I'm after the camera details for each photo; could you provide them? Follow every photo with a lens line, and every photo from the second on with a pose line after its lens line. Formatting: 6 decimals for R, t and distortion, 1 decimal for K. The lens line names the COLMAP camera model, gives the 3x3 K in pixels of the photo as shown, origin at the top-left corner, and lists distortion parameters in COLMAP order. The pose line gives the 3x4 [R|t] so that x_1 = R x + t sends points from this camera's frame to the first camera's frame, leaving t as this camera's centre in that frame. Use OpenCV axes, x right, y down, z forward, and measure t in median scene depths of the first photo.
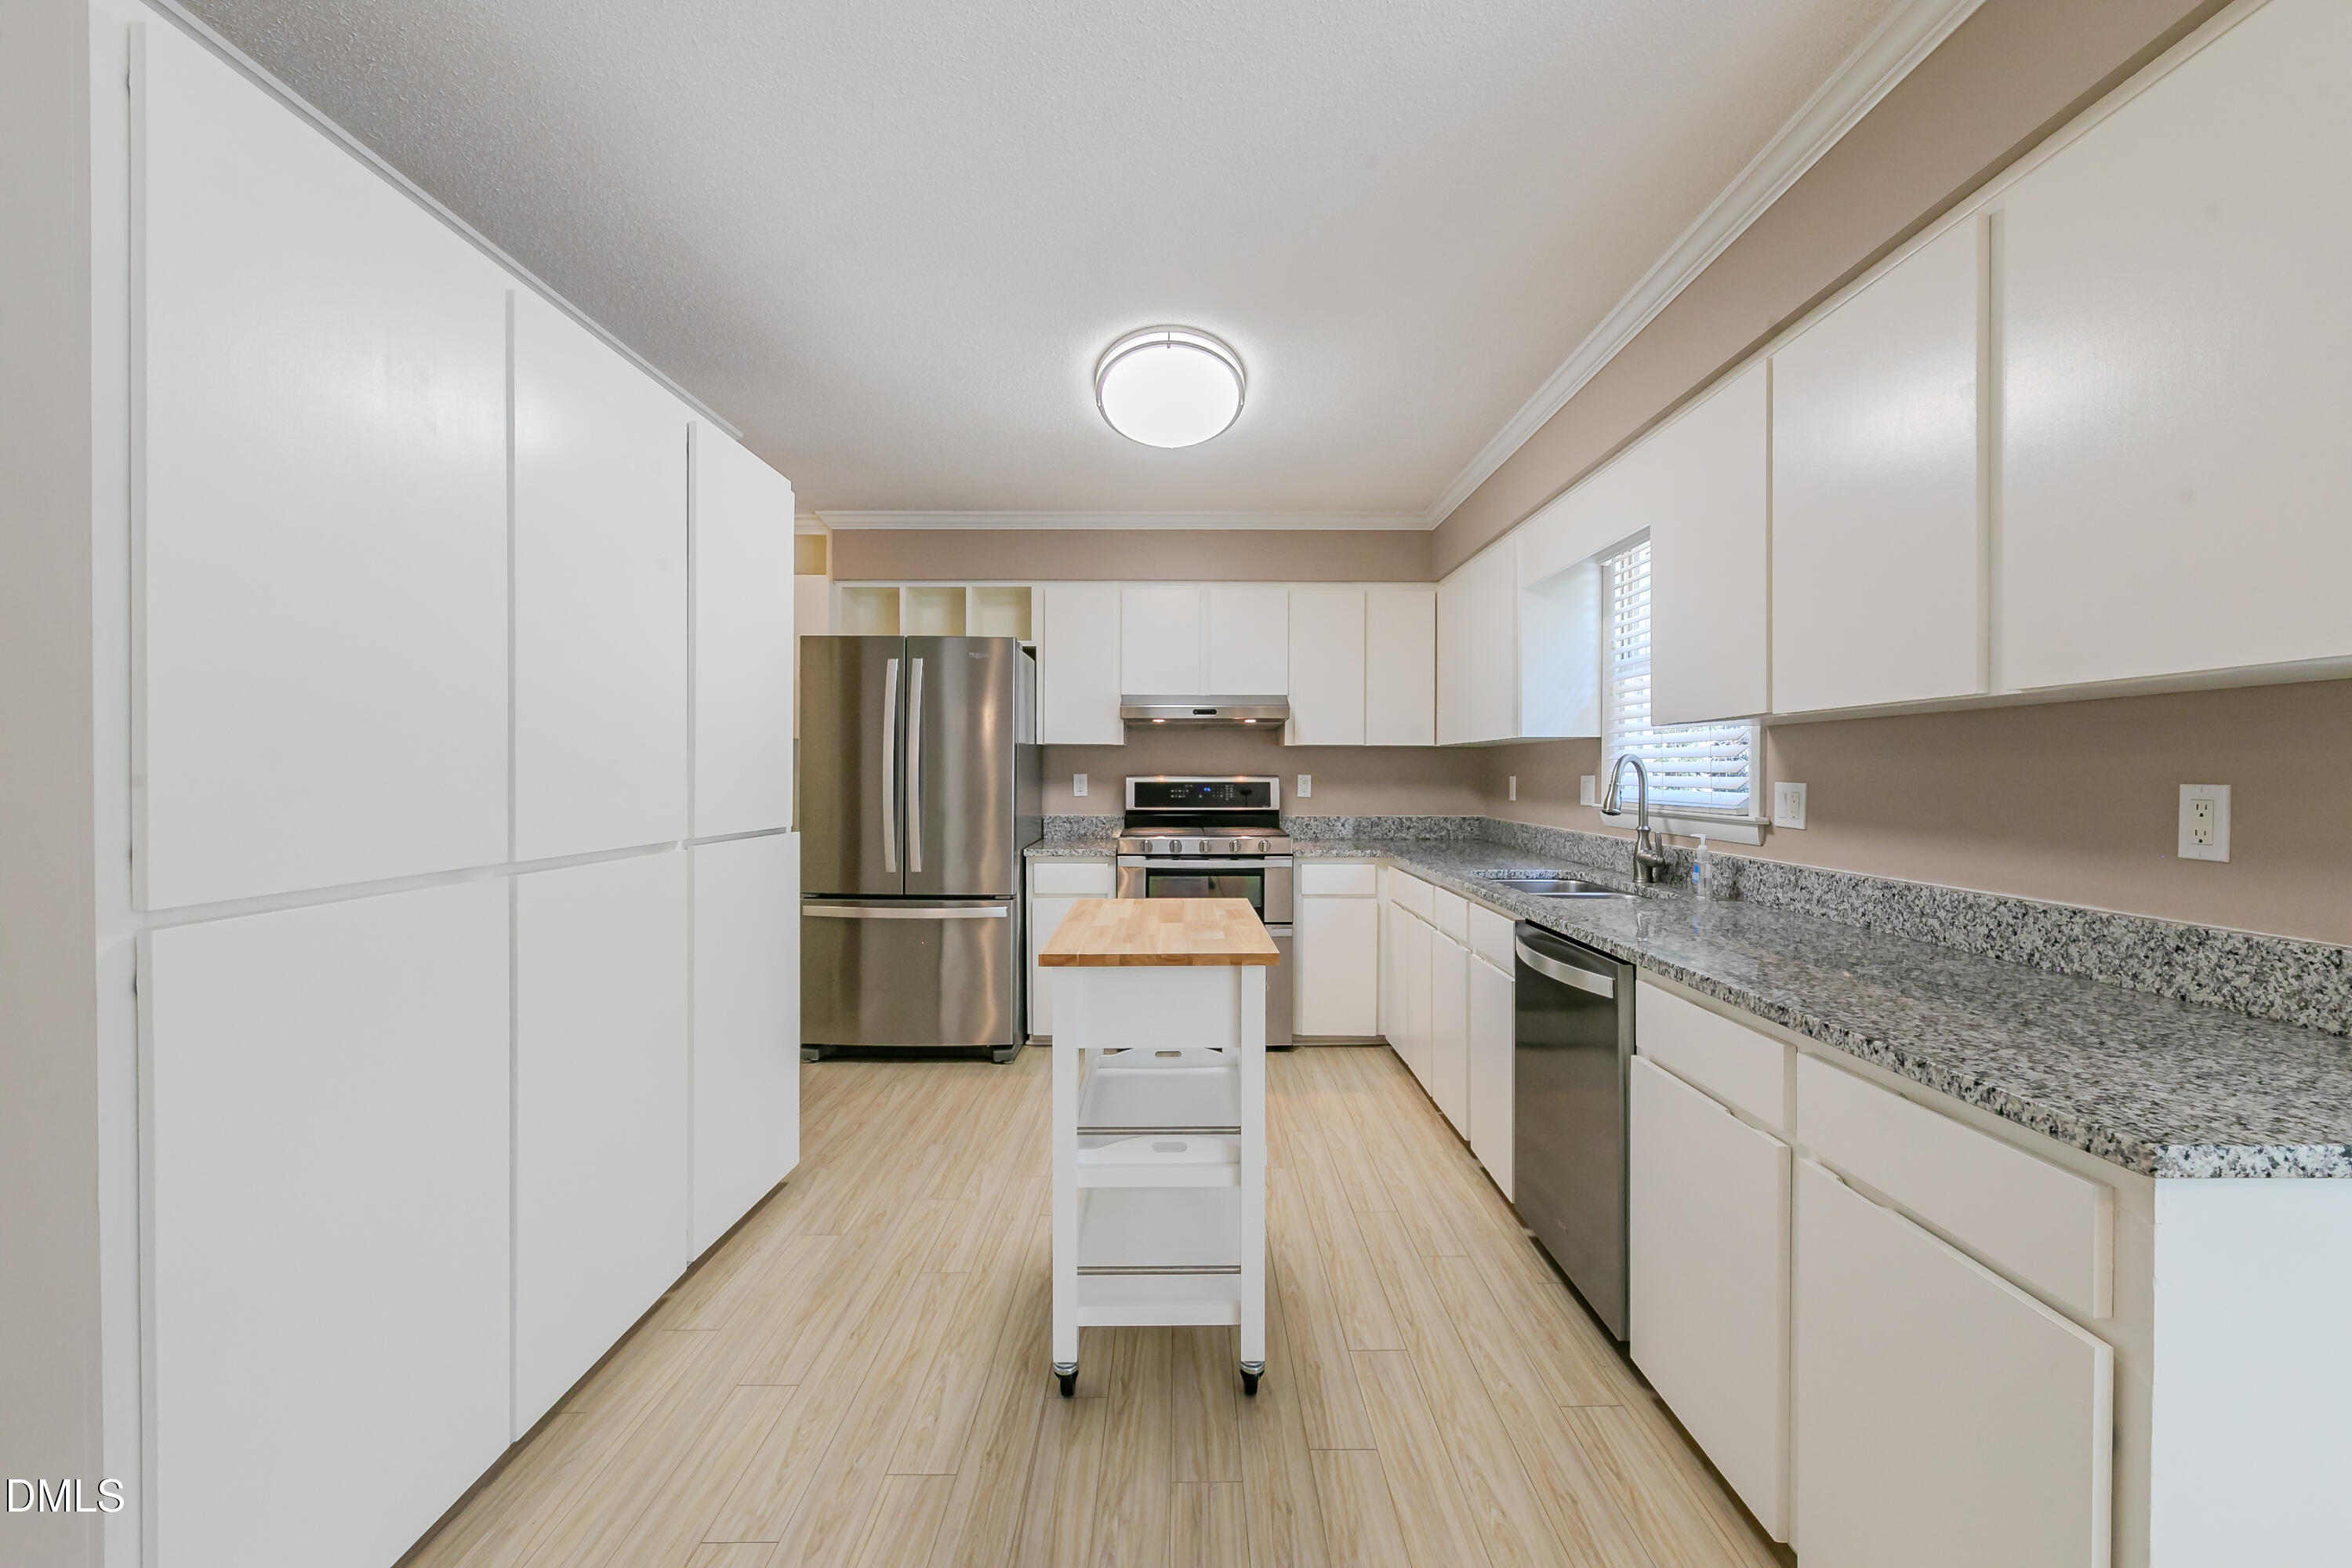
lens RADIAL K [[942.2, 0, 1185.7], [0, 942.2, 776.2], [0, 0, 1]] dist [-0.002791, -0.001533]
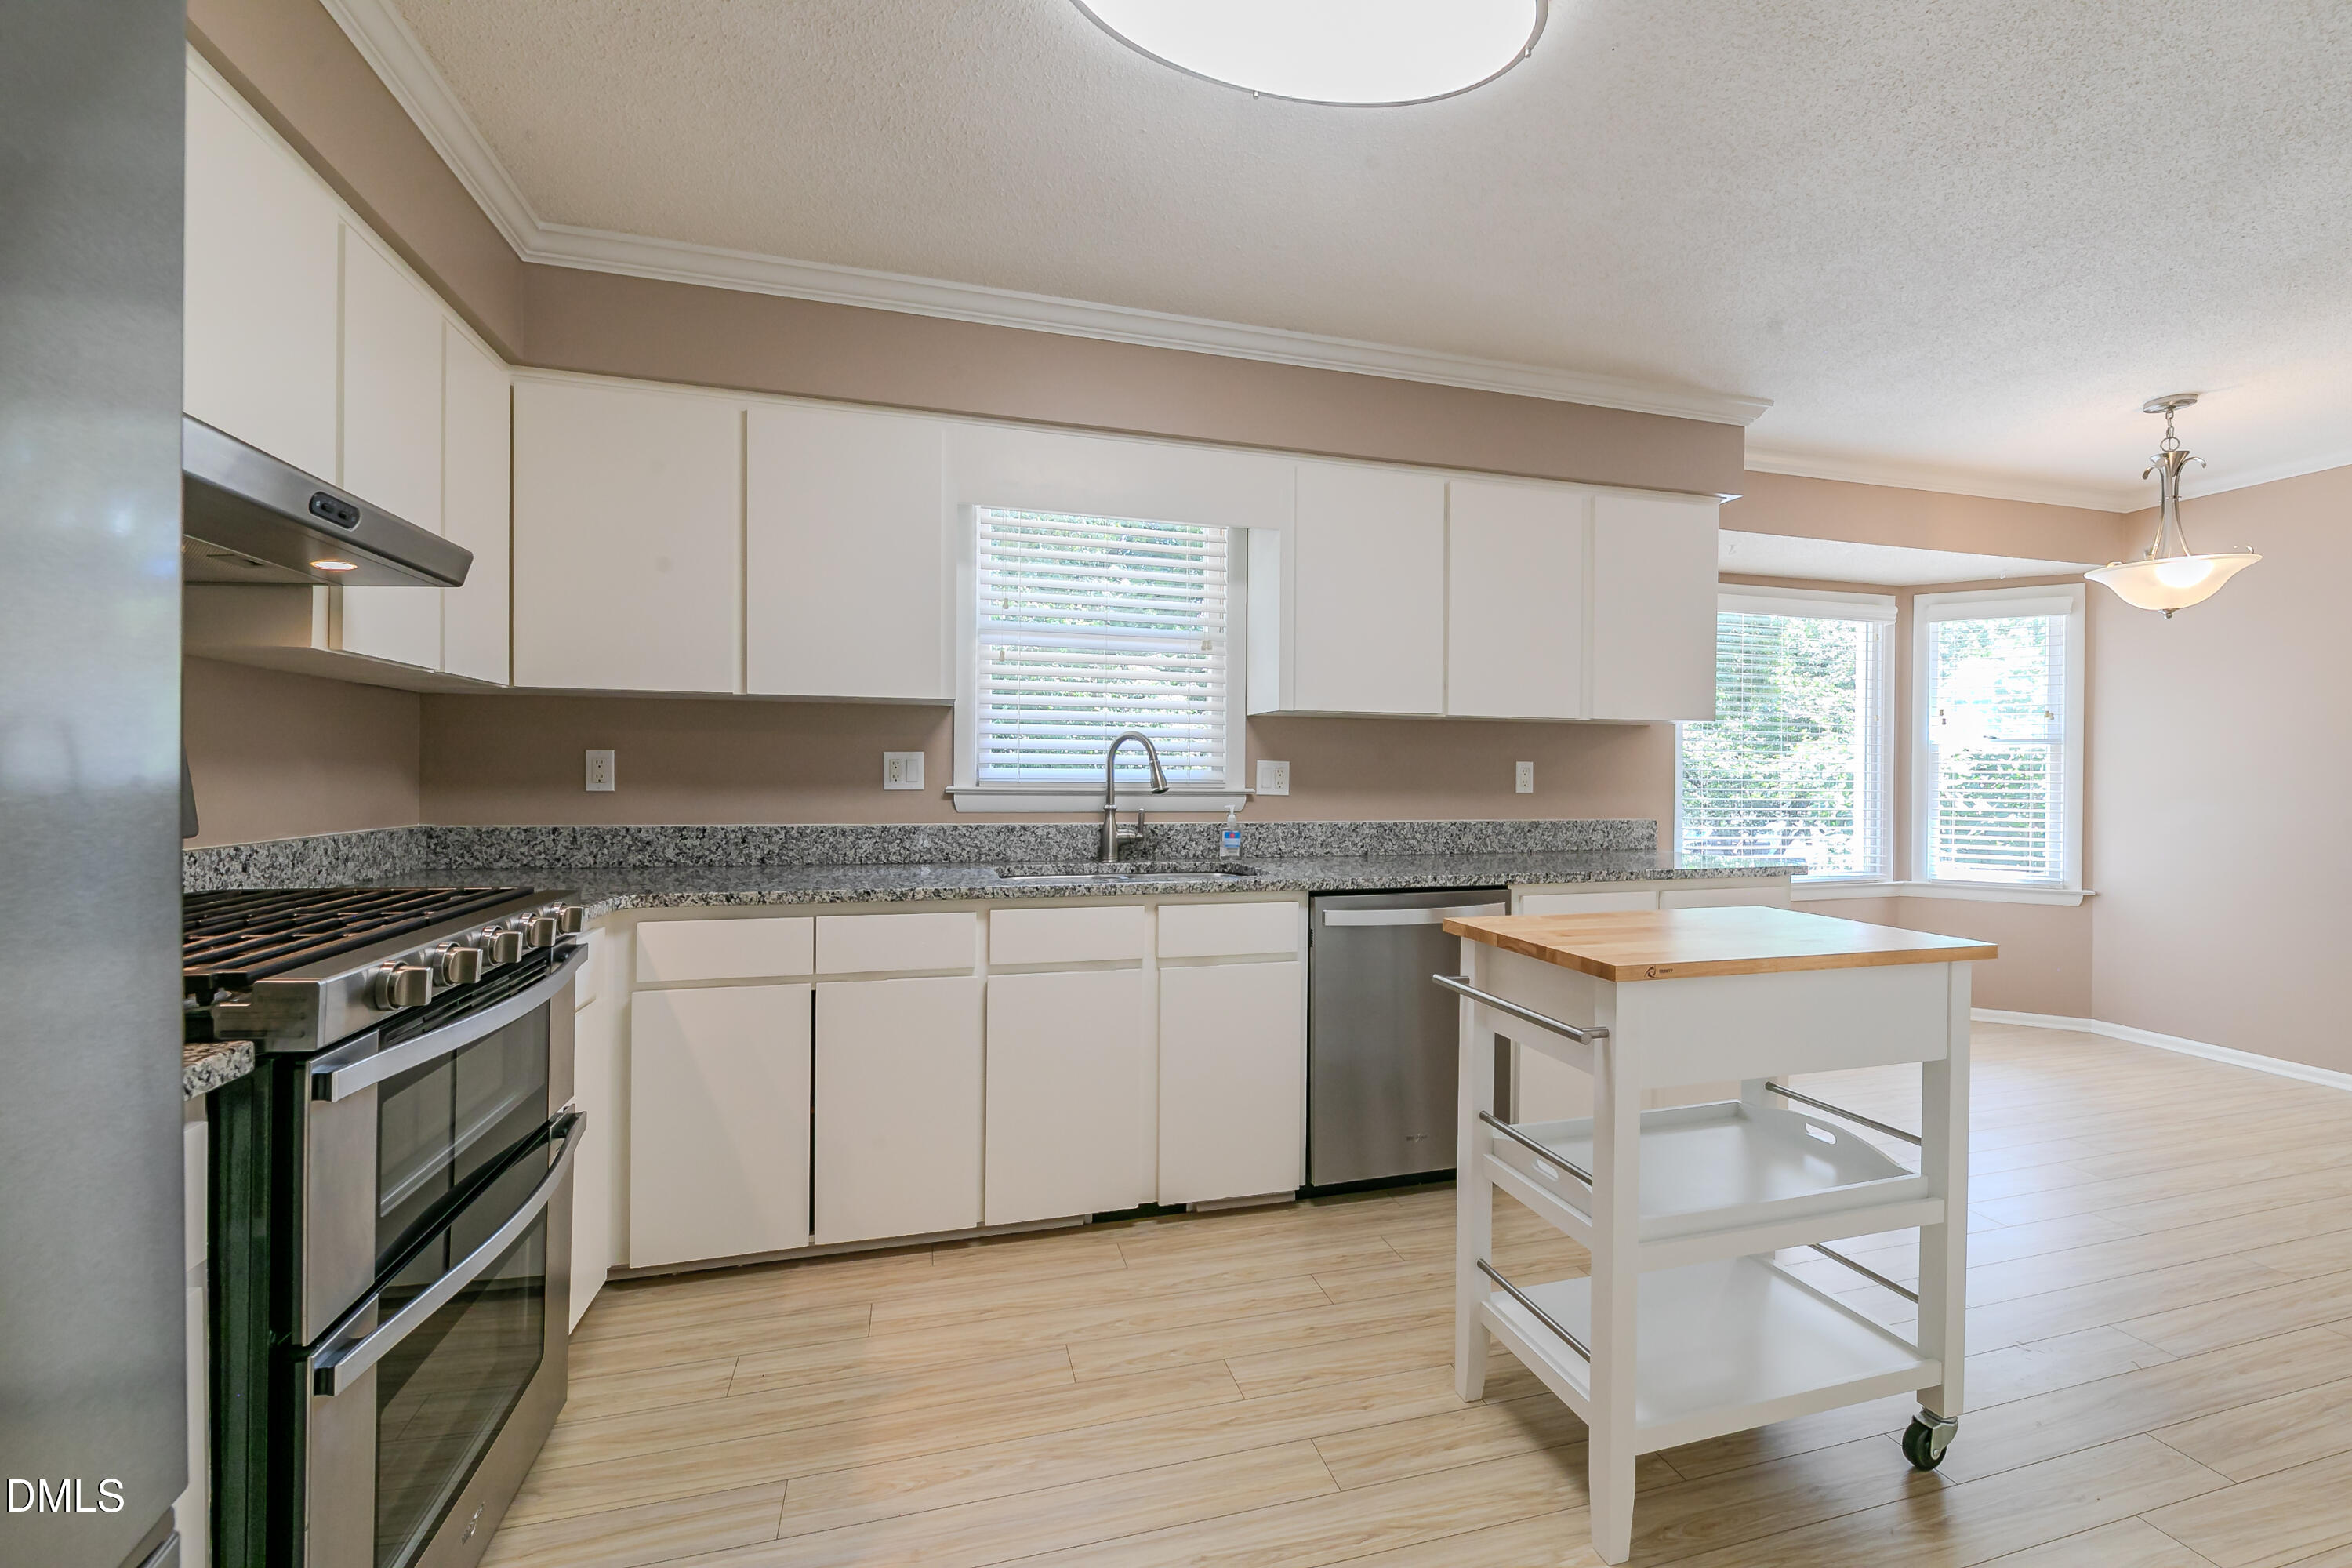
lens RADIAL K [[942.2, 0, 1184.9], [0, 942.2, 775.3], [0, 0, 1]] dist [-0.002791, -0.001533]
pose [[-0.256970, -0.019946, 0.966214, -0.684672], [-0.006304, 0.999800, 0.018962, 0.002490], [-0.966399, -0.001219, -0.257044, 1.654327]]
